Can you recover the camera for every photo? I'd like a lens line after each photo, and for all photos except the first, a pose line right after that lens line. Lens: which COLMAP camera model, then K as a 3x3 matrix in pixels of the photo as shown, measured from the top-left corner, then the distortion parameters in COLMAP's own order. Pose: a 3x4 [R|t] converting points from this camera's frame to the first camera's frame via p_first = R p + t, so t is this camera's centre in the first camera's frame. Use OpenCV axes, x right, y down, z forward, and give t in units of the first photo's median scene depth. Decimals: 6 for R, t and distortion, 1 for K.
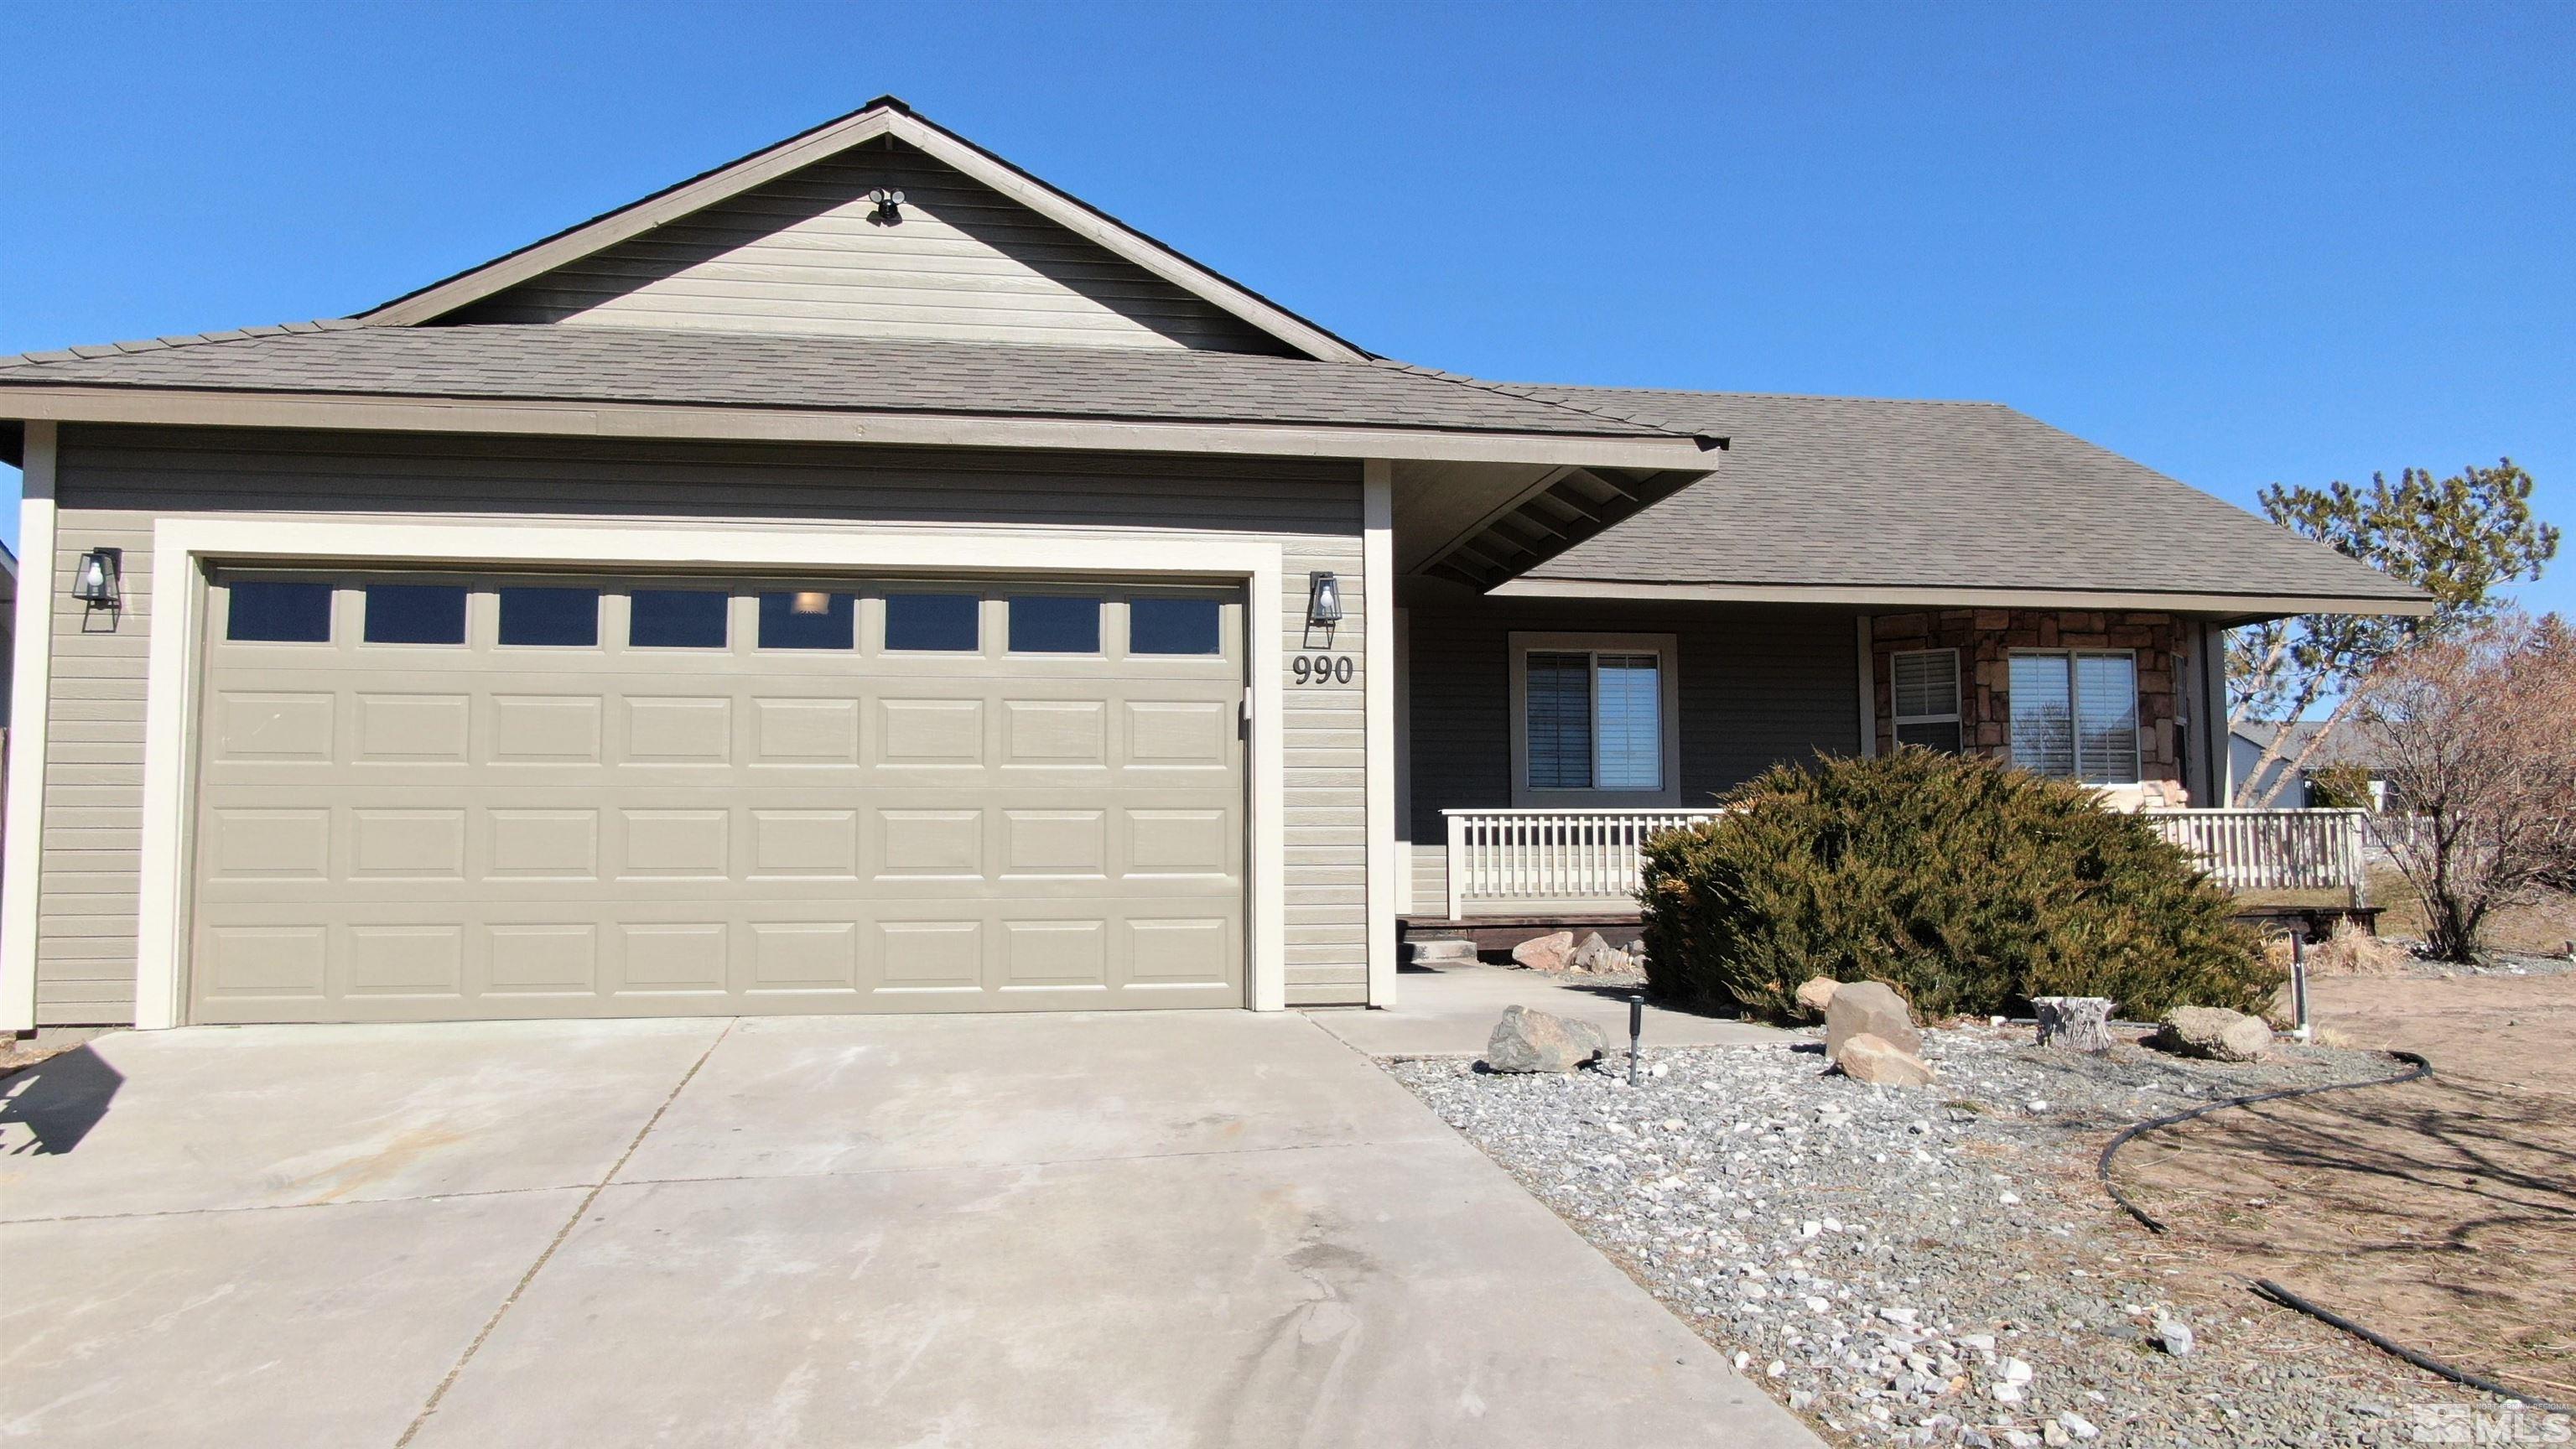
lens RADIAL K [[1891.8, 0, 1291.5], [0, 1891.8, 719.7], [0, 0, 1]] dist [-0.009742, -0.001352]
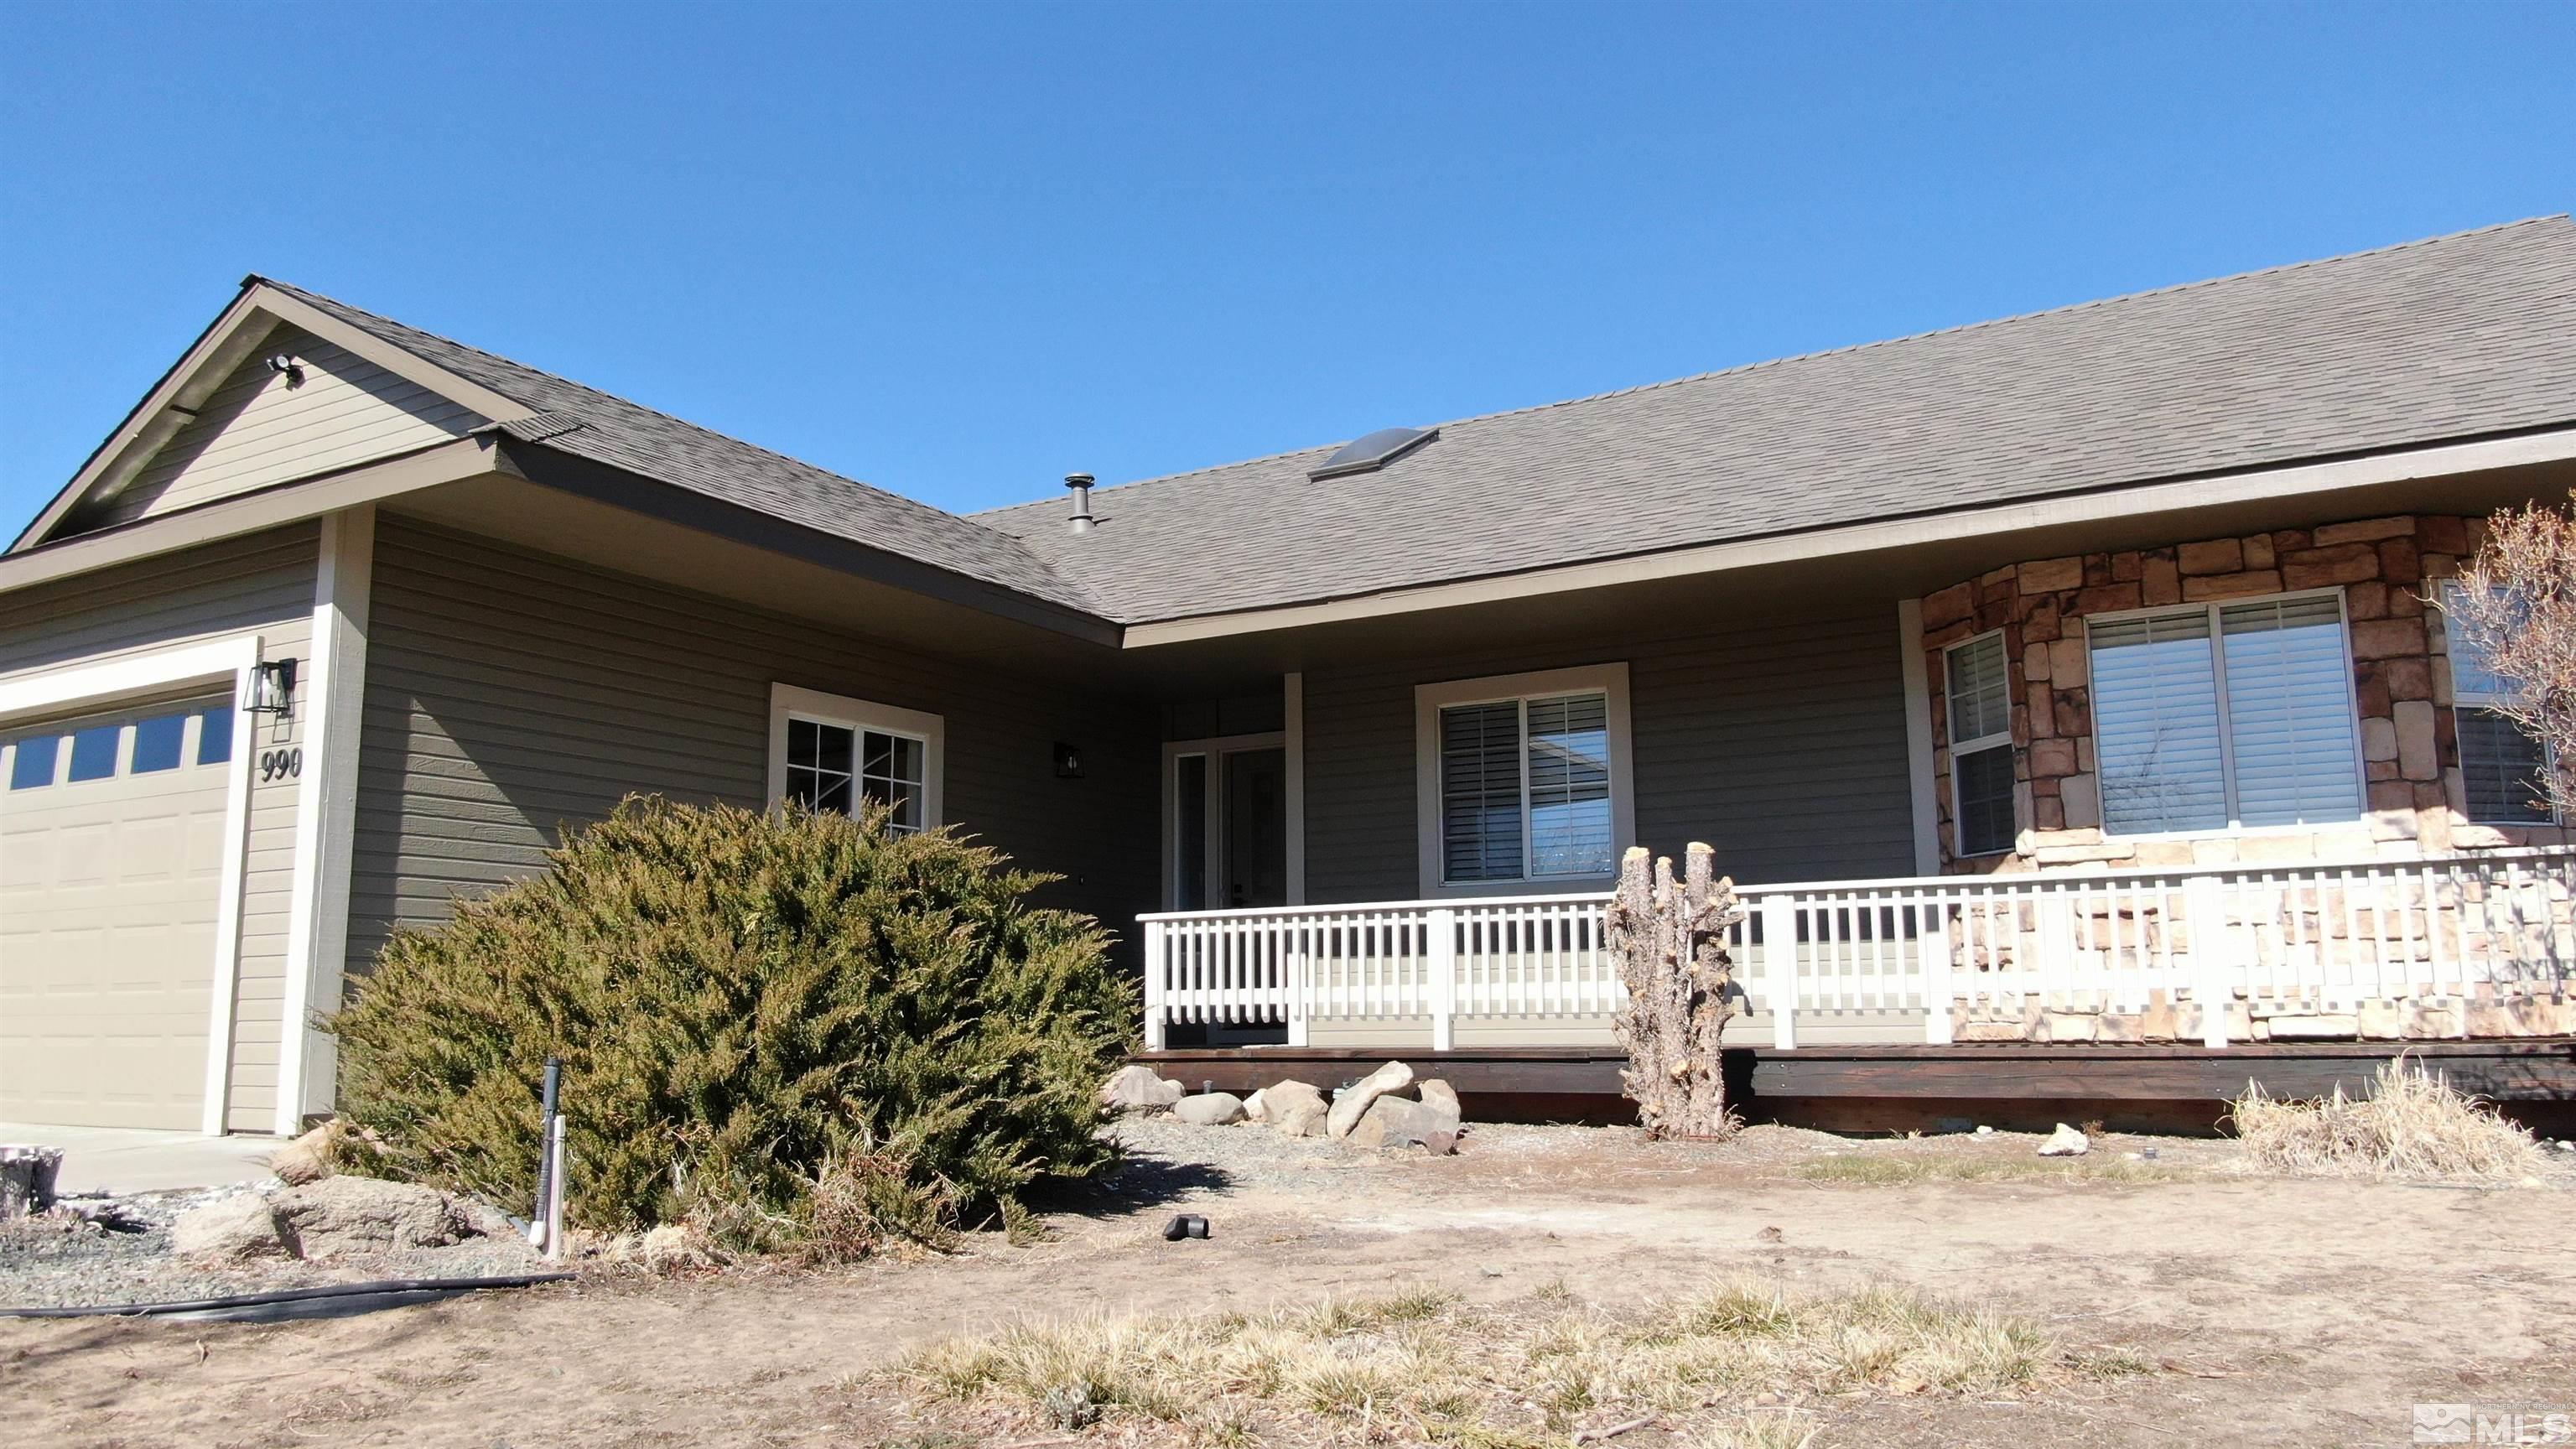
lens RADIAL K [[1891.8, 0, 1289.3], [0, 1891.8, 732.7], [0, 0, 1]] dist [-0.009742, -0.001352]
pose [[0.755966, -0.101630, -0.646674, 0.581288], [0.056832, 0.994334, -0.089831, 0.040855], [0.652140, 0.031158, 0.757458, 0.365363]]
